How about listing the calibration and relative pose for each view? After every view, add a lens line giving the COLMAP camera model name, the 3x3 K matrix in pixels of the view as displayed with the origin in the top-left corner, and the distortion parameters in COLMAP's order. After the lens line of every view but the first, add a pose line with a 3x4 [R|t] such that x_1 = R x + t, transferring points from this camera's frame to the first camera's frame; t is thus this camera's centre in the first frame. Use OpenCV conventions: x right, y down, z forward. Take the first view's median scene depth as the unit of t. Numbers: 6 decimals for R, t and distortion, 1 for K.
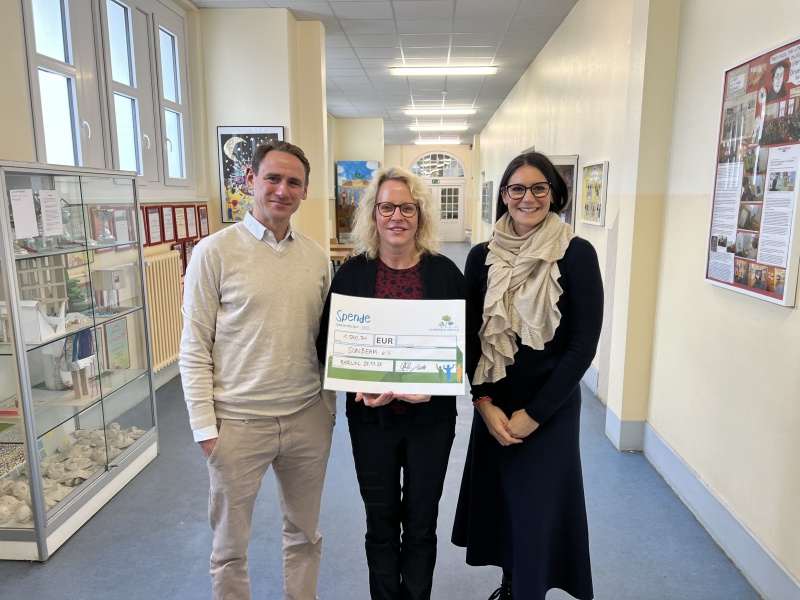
lens RADIAL K [[601.5, 0, 394.7], [0, 601.5, 303.7], [0, 0, 1]] dist [0.052415, -0.051833]
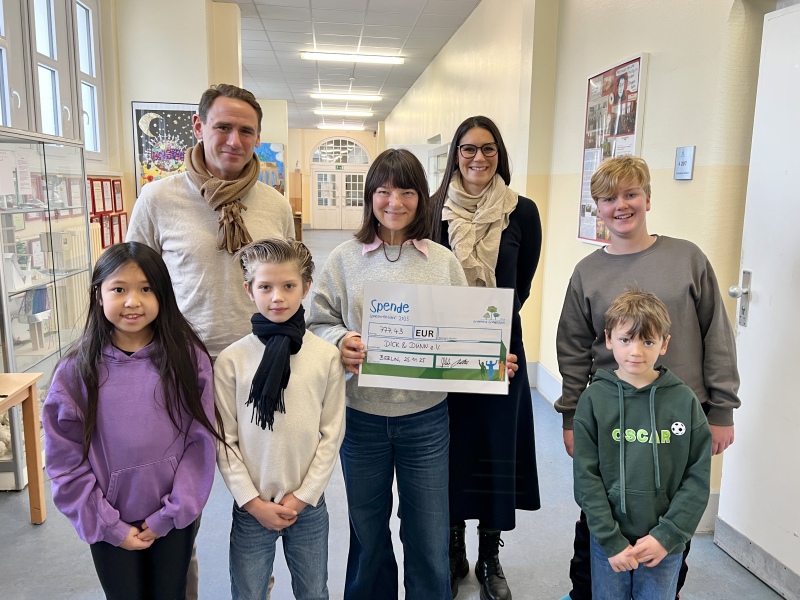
lens RADIAL K [[639.5, 0, 416.6], [0, 639.5, 292.8], [0, 0, 1]] dist [0.035810, -0.025987]
pose [[0.981102, -0.012495, 0.193086, -0.047605], [0.014641, 0.999846, -0.009694, 0.044377], [-0.192935, 0.012338, 0.981134, -0.142867]]
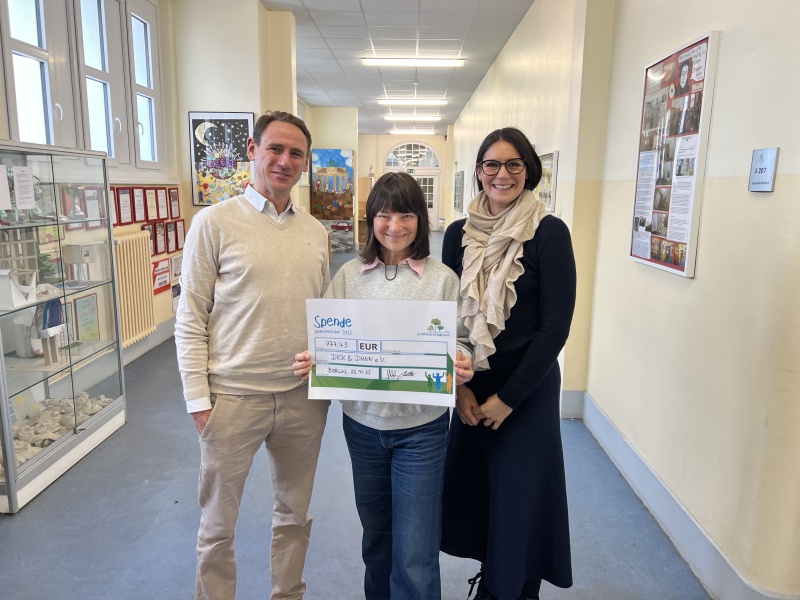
lens RADIAL K [[601.5, 0, 394.6], [0, 601.5, 292.3], [0, 0, 1]] dist [0.052415, -0.051833]
pose [[0.999351, 0.007042, 0.035317, 0.024731], [-0.006950, 0.999972, -0.002741, 0.016384], [-0.035335, 0.002494, 0.999372, -0.045213]]
